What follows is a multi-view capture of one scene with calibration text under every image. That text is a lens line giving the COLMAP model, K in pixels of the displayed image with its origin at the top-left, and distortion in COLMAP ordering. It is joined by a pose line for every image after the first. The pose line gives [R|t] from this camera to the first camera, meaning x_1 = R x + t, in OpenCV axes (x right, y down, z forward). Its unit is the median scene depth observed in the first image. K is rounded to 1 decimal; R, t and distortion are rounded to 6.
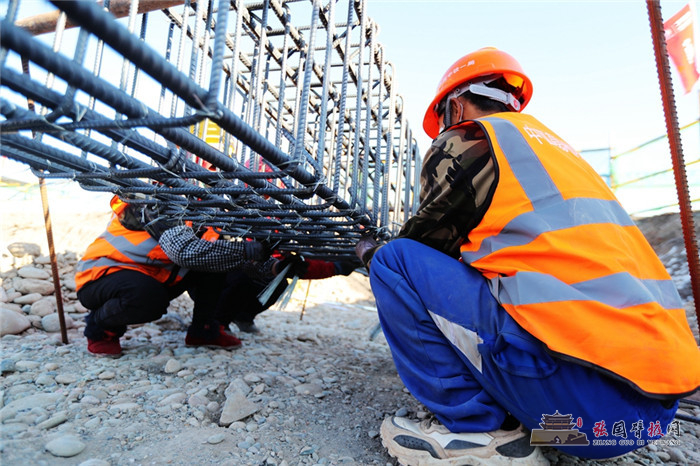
lens RADIAL K [[422.9, 0, 350.0], [0, 422.9, 233.0], [0, 0, 1]] dist [-0.004546, -0.001372]
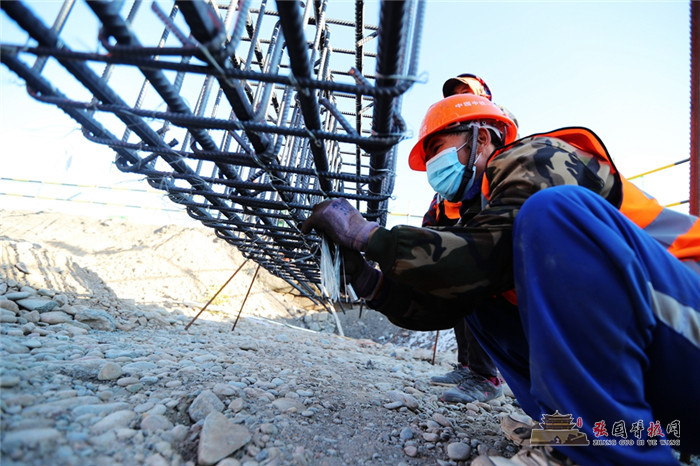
lens RADIAL K [[331.4, 0, 350.0], [0, 331.4, 233.0], [0, 0, 1]] dist [0.002009, 0.000421]
pose [[0.962342, 0.136182, 0.235272, -0.196541], [-0.110208, 0.986603, -0.120283, 0.100993], [-0.248501, 0.089824, 0.964458, 0.313726]]
